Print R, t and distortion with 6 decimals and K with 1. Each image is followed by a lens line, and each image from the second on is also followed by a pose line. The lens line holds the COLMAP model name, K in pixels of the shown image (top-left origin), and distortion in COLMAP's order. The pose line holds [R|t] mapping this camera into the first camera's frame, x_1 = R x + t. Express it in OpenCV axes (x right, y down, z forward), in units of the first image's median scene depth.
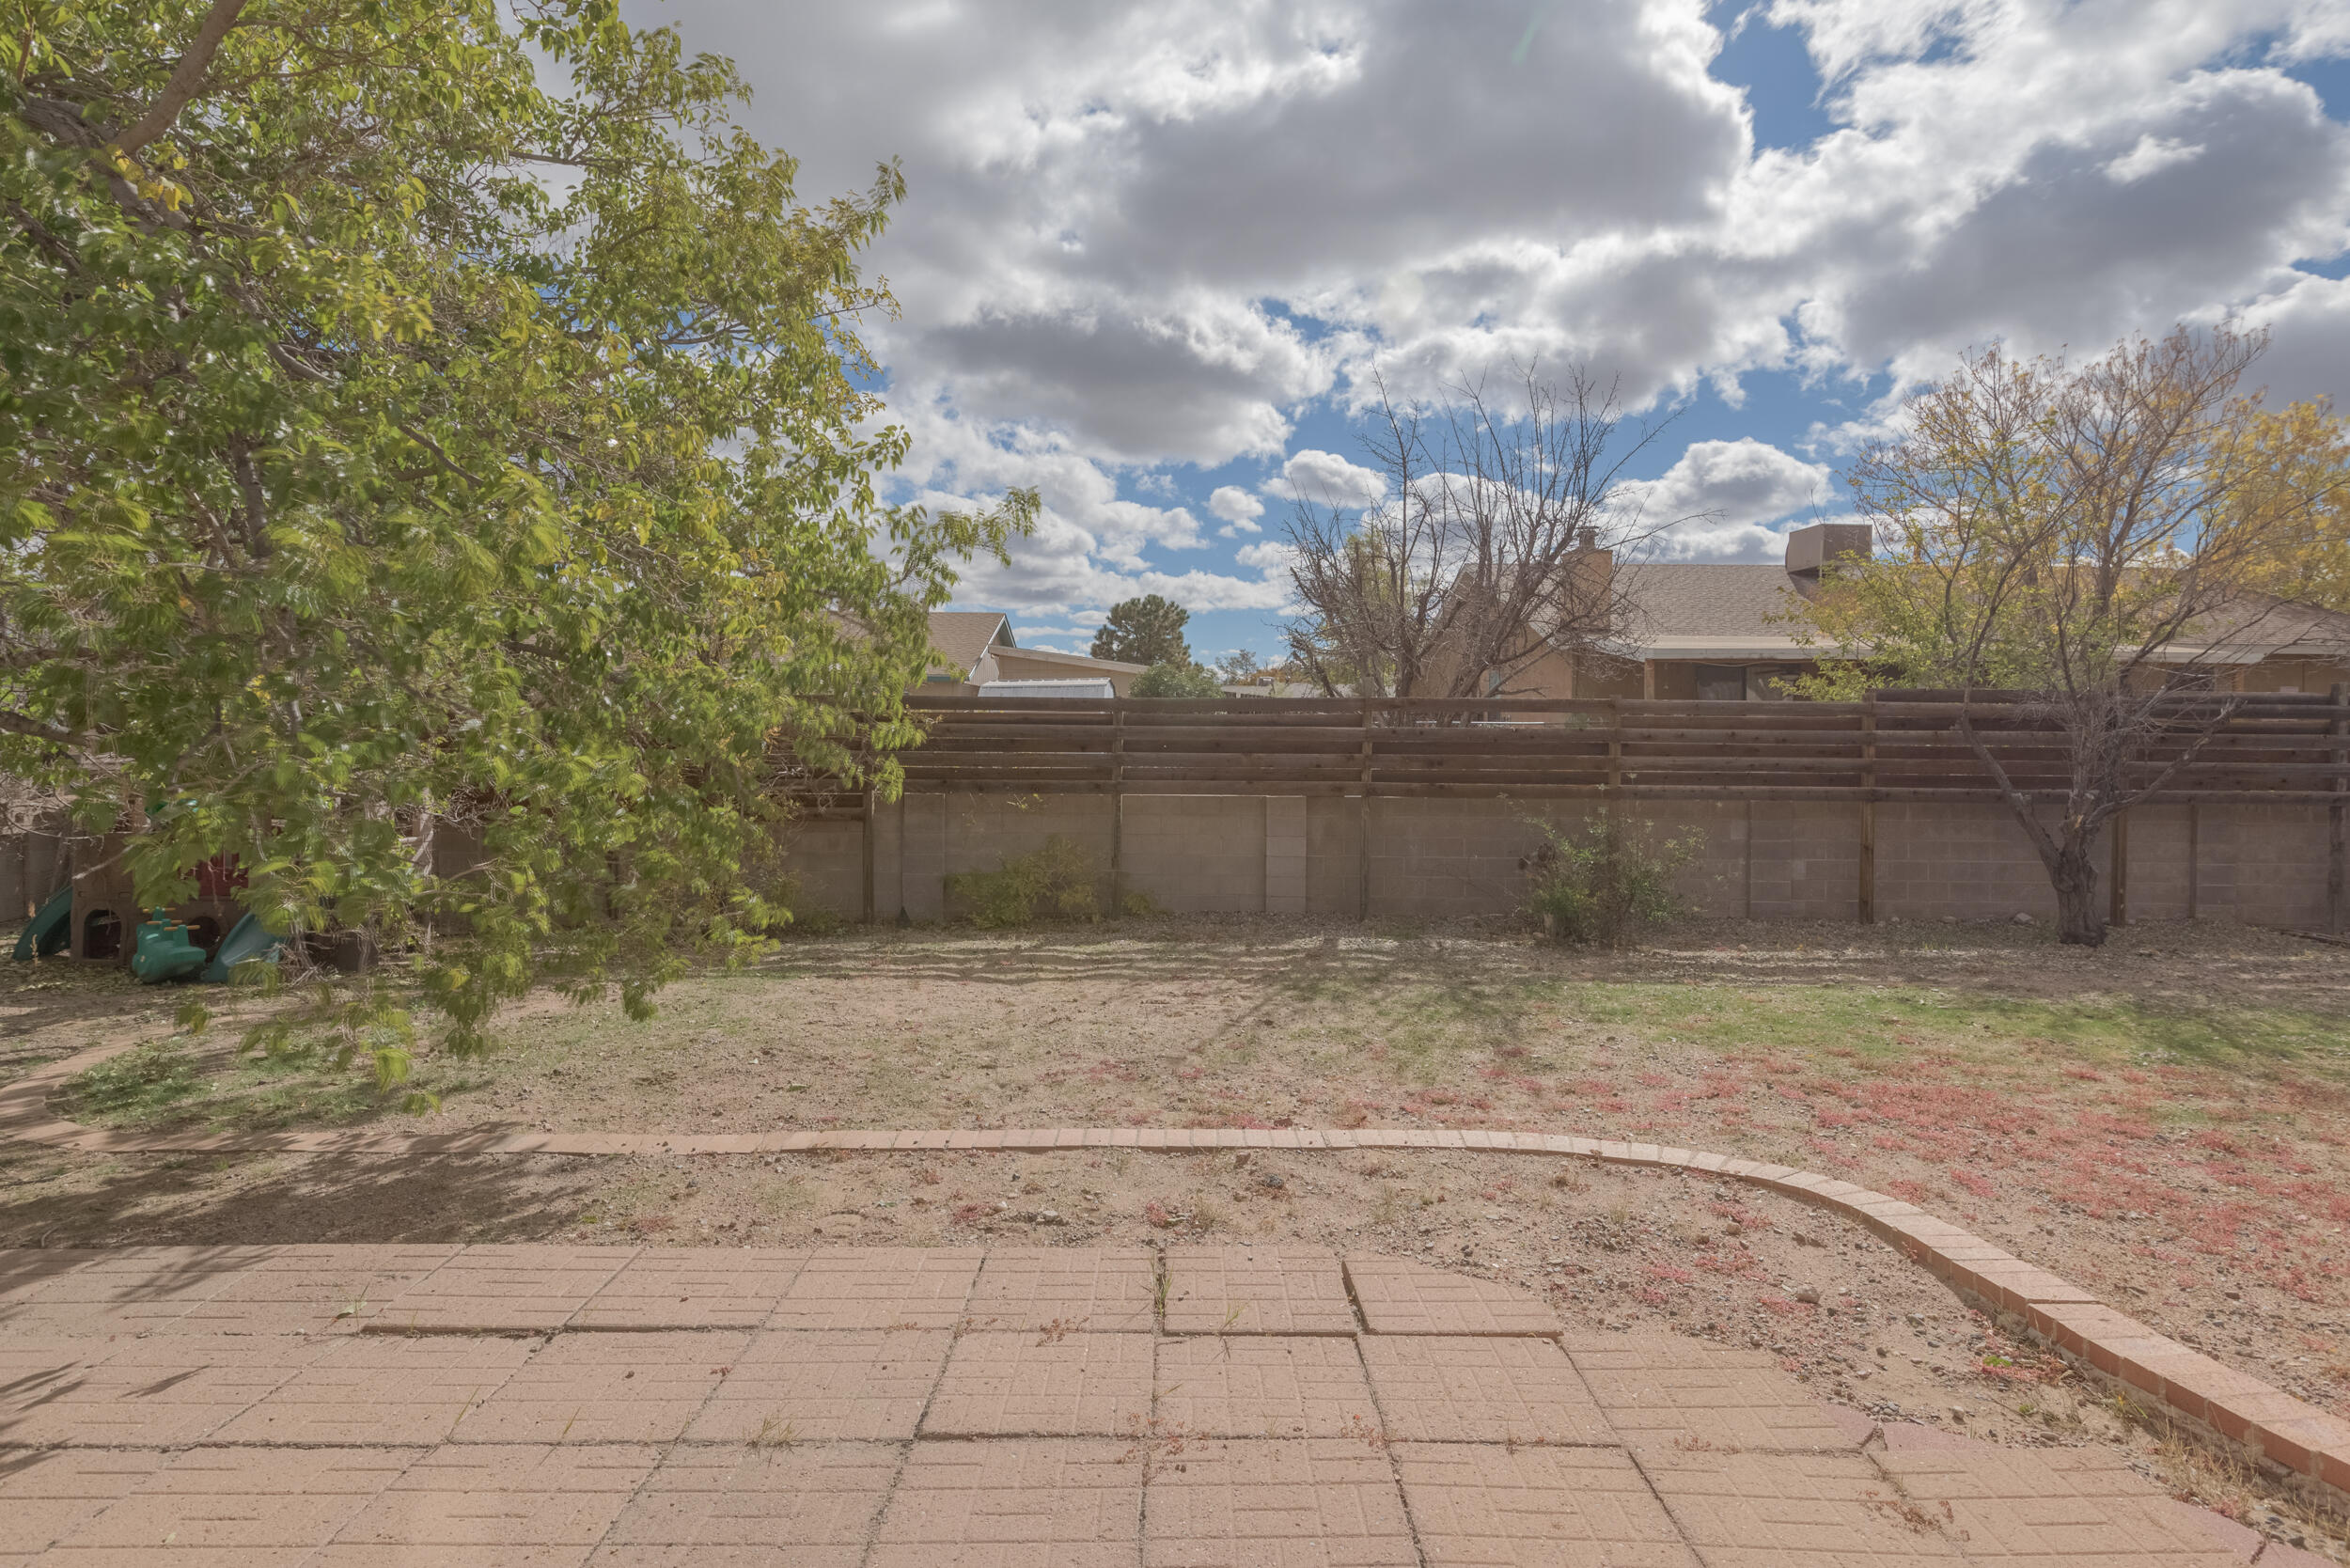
lens RADIAL K [[1197.3, 0, 1174.6], [0, 1197.3, 758.2], [0, 0, 1]] dist [0.000042, -0.007445]
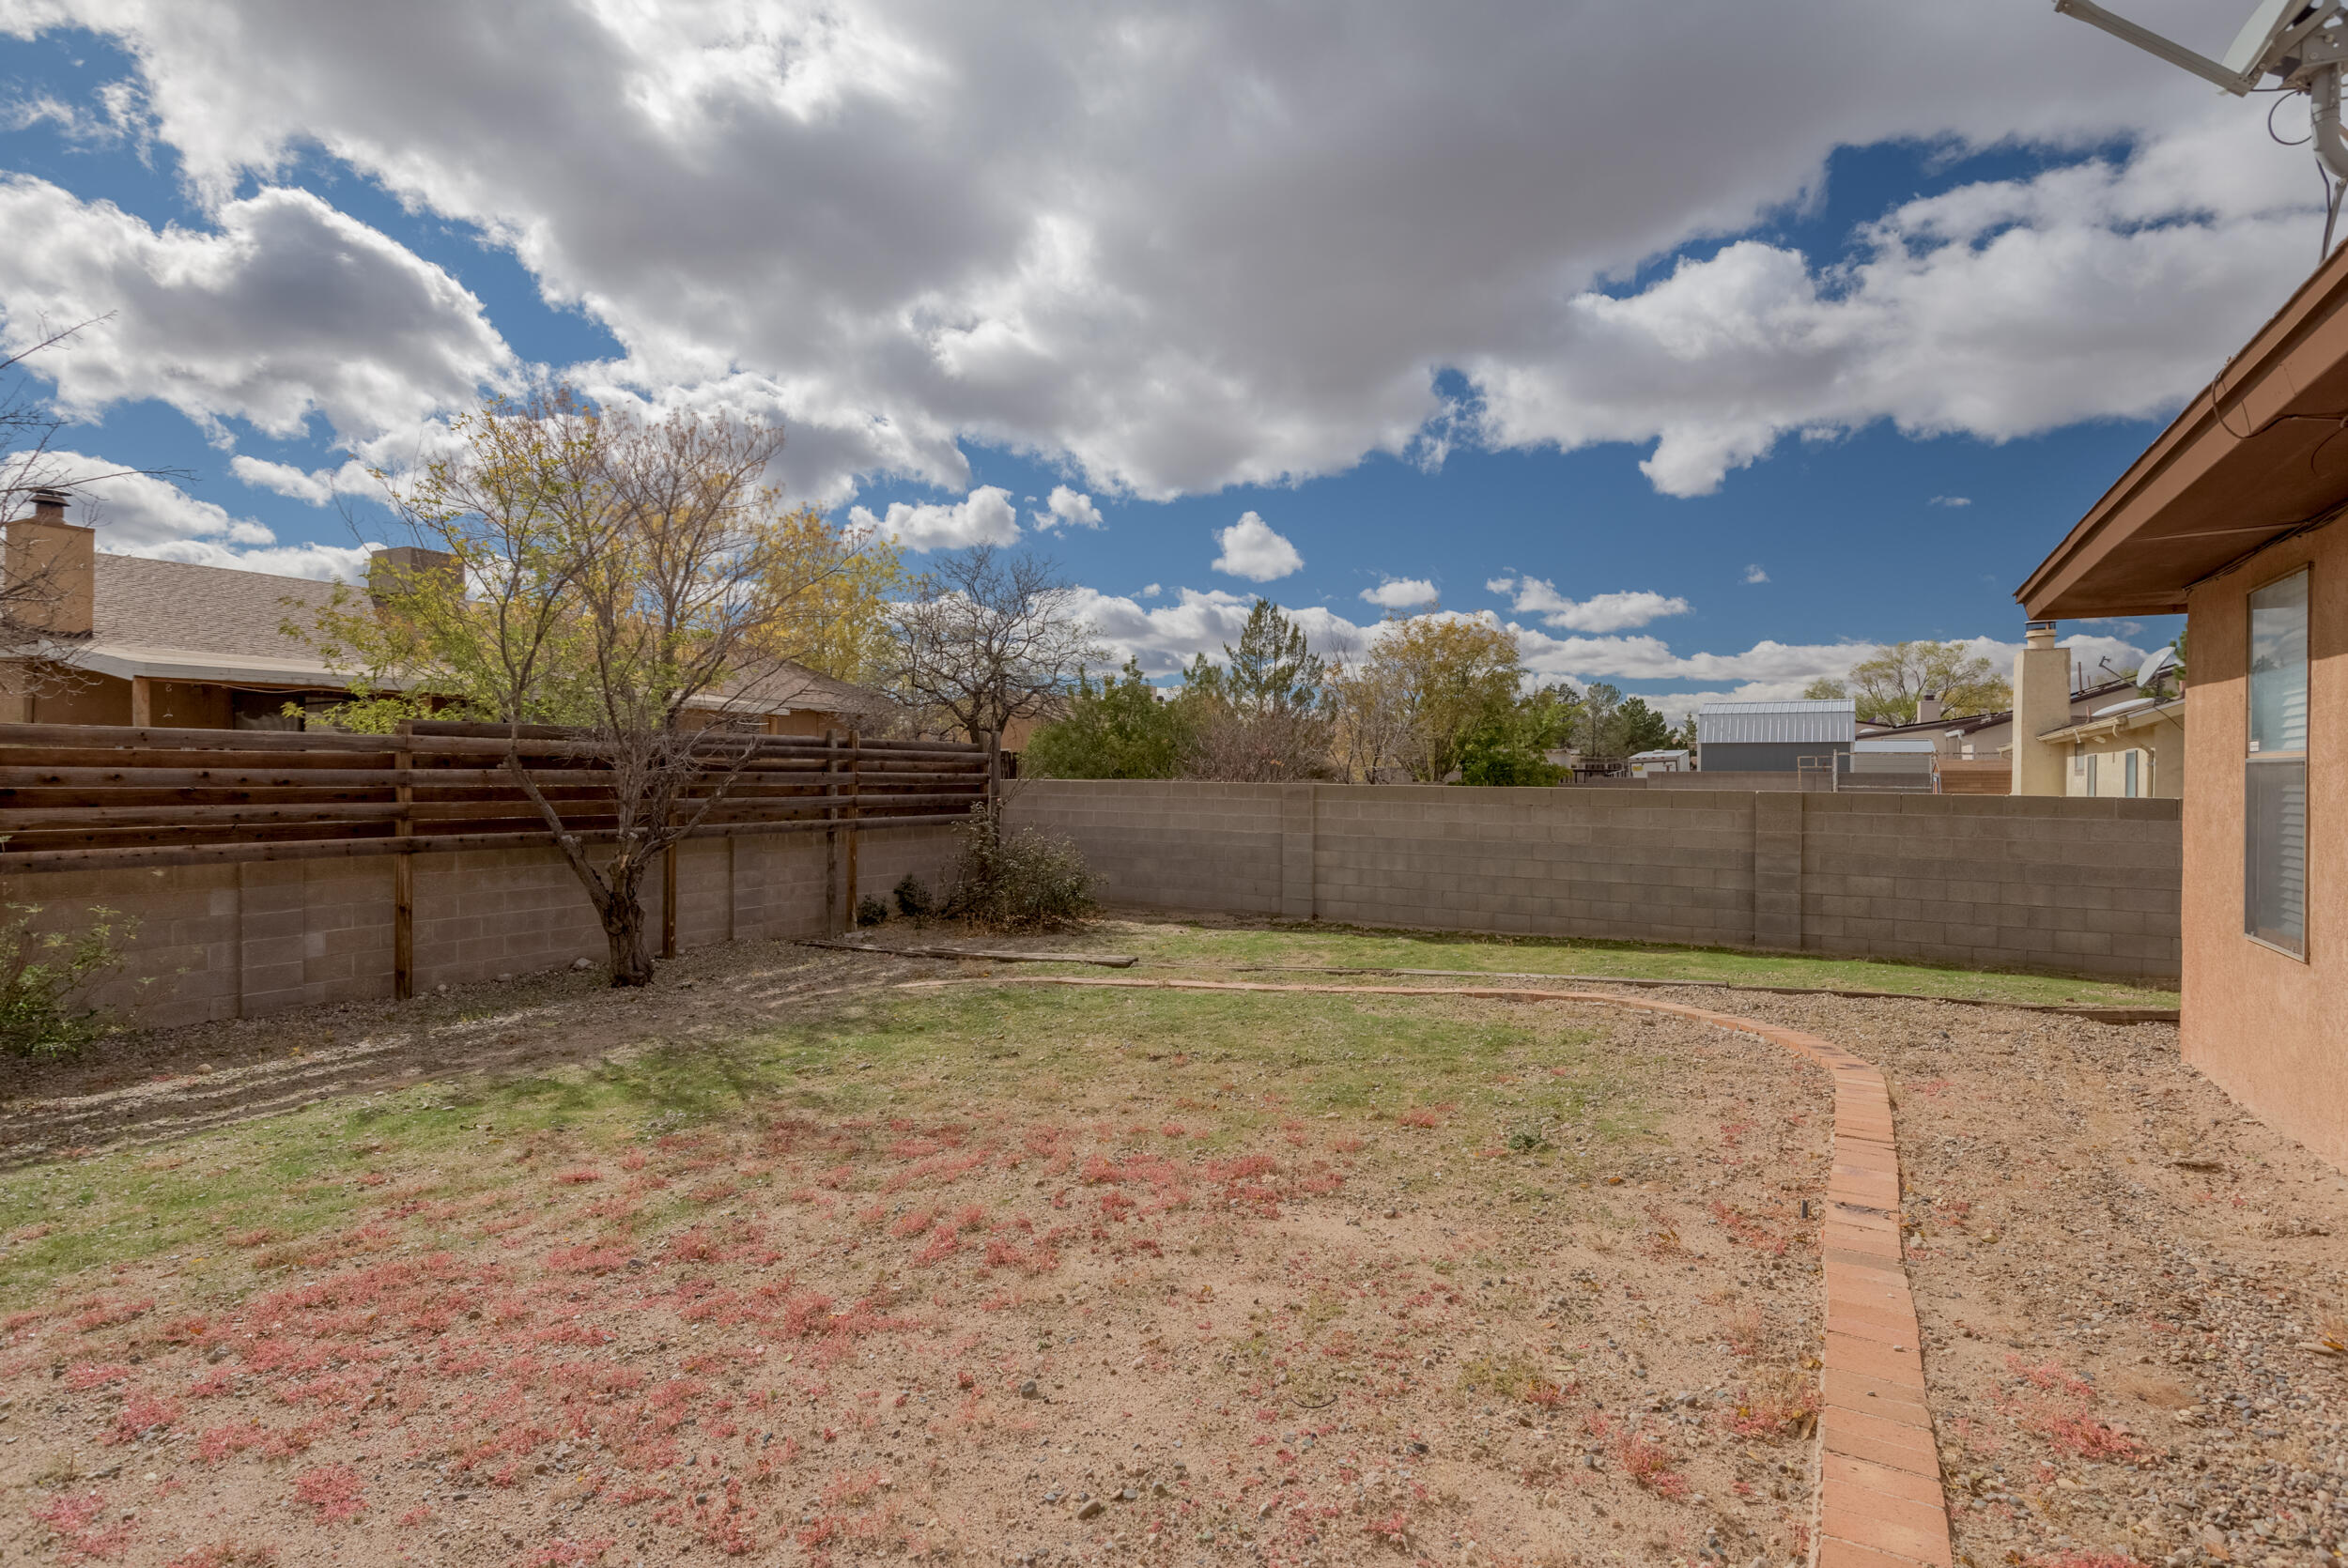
lens RADIAL K [[1196.1, 0, 1173.6], [0, 1196.1, 758.2], [0, 0, 1]] dist [0.000042, -0.007445]
pose [[0.502305, 0.005362, 0.864674, 0.126608], [0.025329, 0.999460, -0.020912, 0.000313], [-0.864319, 0.032405, 0.501898, 0.108615]]
